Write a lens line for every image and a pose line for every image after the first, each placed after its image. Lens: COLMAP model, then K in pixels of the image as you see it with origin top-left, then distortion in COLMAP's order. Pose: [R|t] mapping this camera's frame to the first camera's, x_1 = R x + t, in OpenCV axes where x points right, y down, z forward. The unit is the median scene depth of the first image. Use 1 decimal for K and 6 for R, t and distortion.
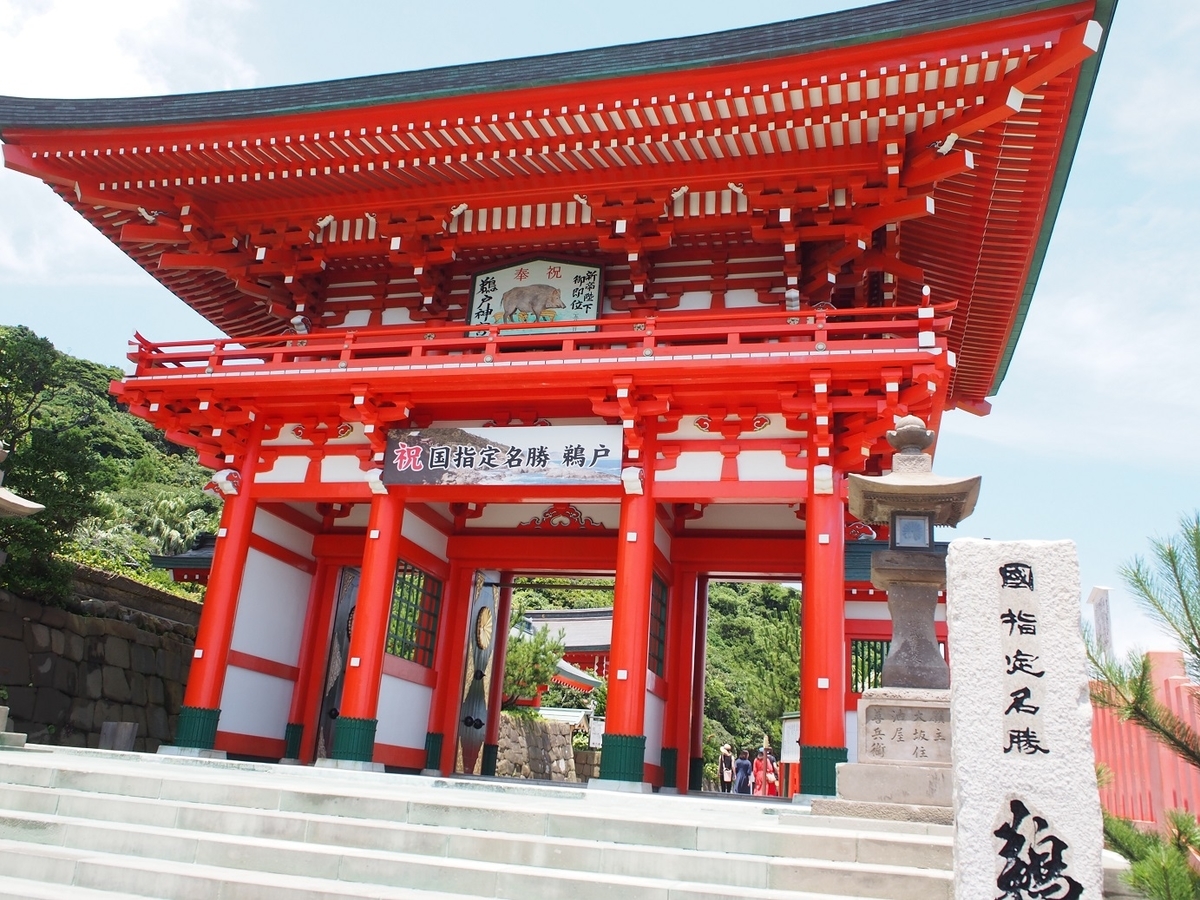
lens RADIAL K [[1006.6, 0, 599.2], [0, 1006.6, 446.8], [0, 0, 1]] dist [-0.048875, 0.004972]
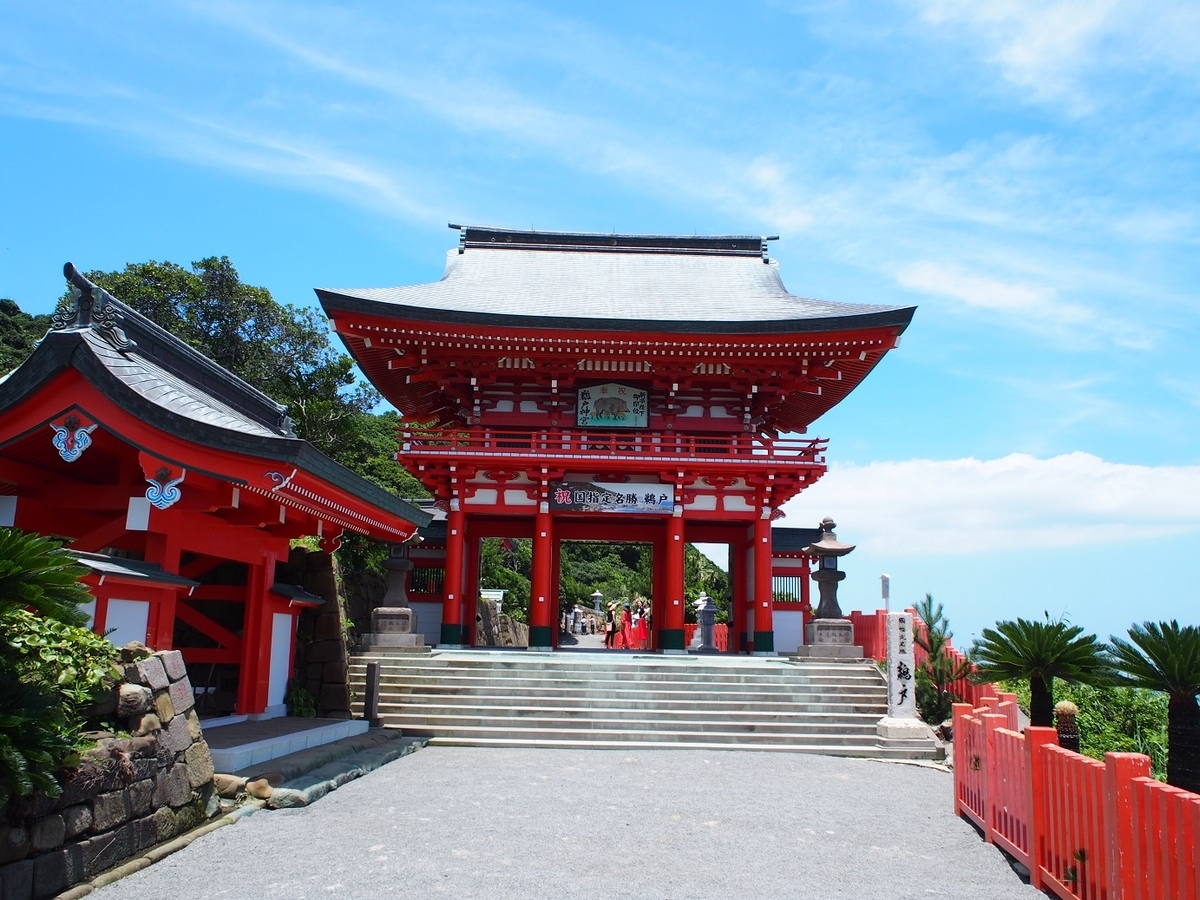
lens RADIAL K [[1006.6, 0, 601.0], [0, 1006.6, 452.9], [0, 0, 1]] dist [-0.048875, 0.004972]
pose [[0.962817, 0.000531, 0.270154, -0.675853], [-0.043791, 0.987080, 0.154128, -0.396281], [-0.266582, -0.160227, 0.950401, -0.919885]]
